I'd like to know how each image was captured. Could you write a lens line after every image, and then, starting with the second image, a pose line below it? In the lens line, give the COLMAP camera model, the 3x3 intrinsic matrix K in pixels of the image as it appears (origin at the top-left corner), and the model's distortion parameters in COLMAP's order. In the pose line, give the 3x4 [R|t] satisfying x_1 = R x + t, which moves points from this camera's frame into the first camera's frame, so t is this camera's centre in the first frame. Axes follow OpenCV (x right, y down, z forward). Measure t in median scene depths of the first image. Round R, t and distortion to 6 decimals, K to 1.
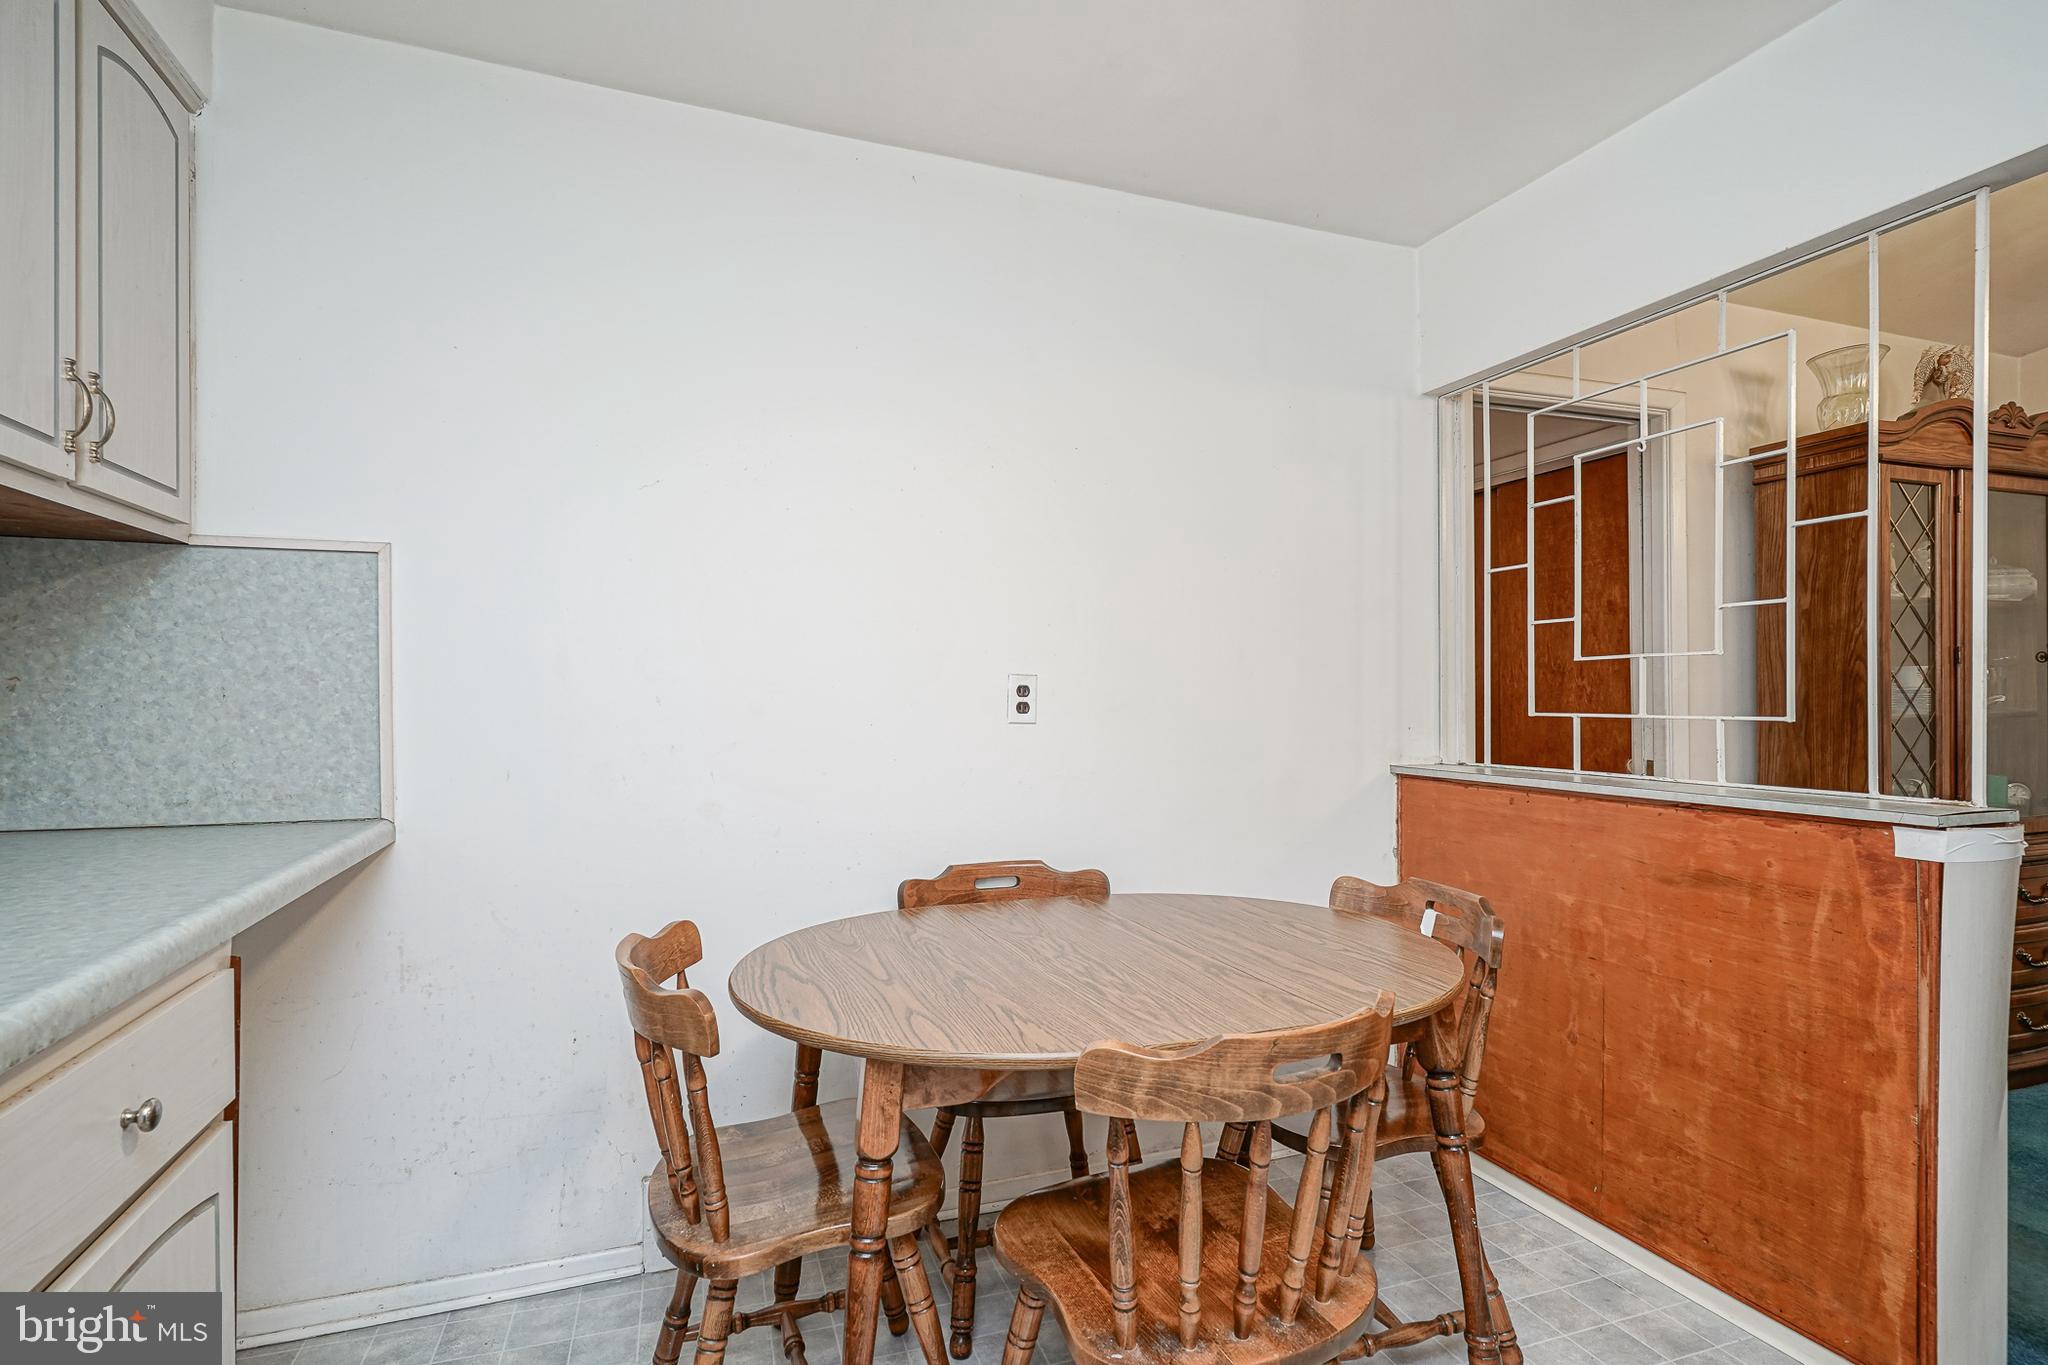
lens RADIAL K [[998.8, 0, 1024.5], [0, 998.8, 693.7], [0, 0, 1]] dist [-0.007210, 0.001528]
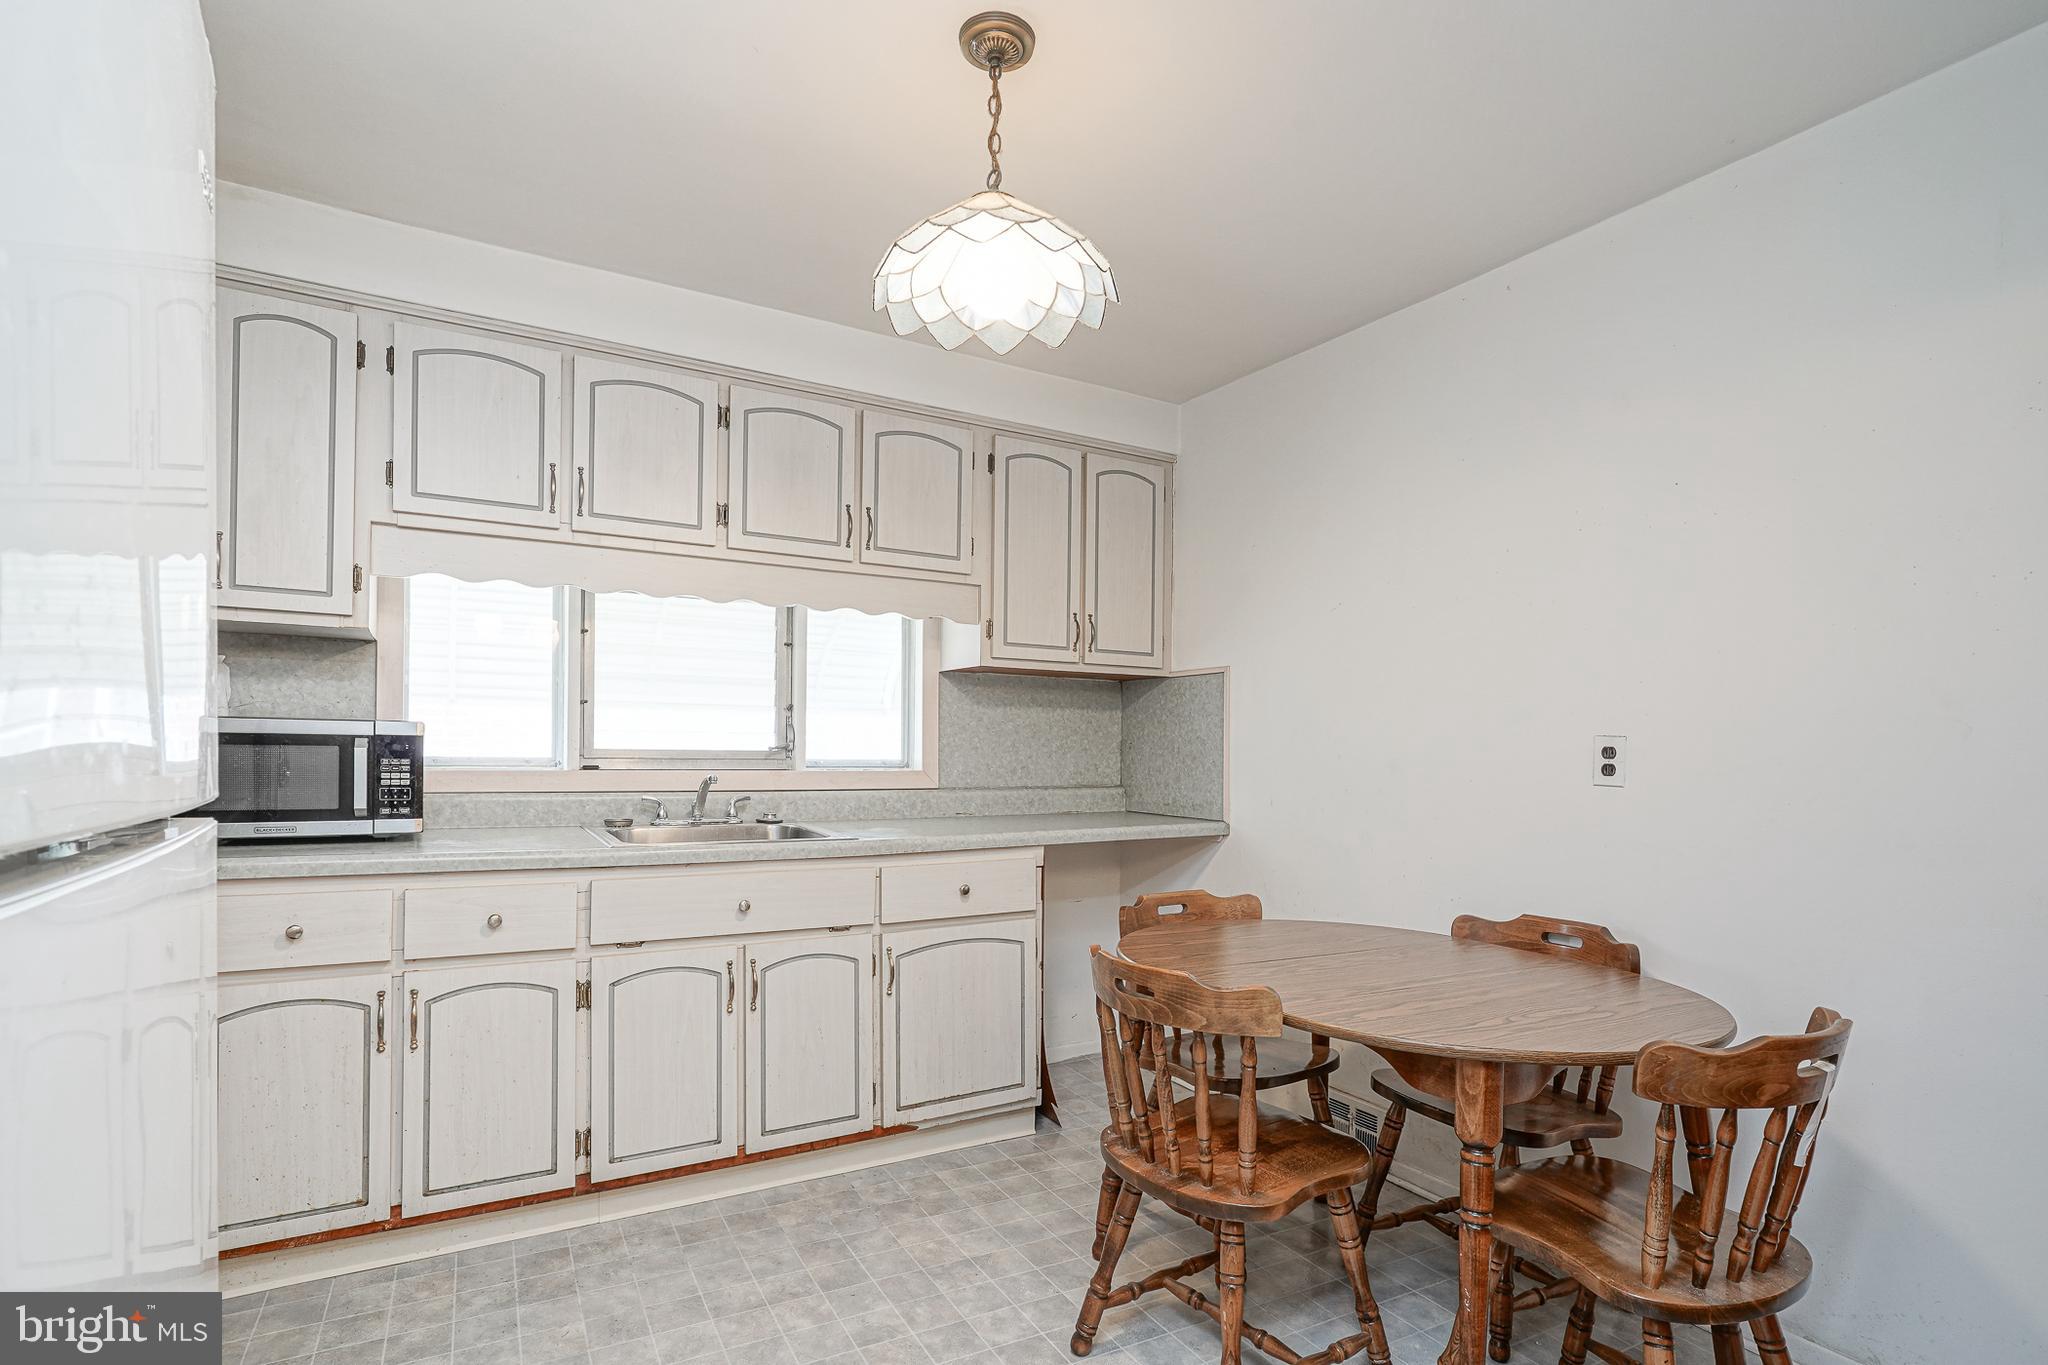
lens RADIAL K [[1021.2, 0, 1027.0], [0, 1021.2, 755.0], [0, 0, 1]] dist [-0.001783, -0.000149]
pose [[0.163712, 0.006192, -0.986489, 0.963577], [-0.015305, 0.999876, 0.003736, 0.004878], [0.986389, 0.014487, 0.163786, 0.303097]]
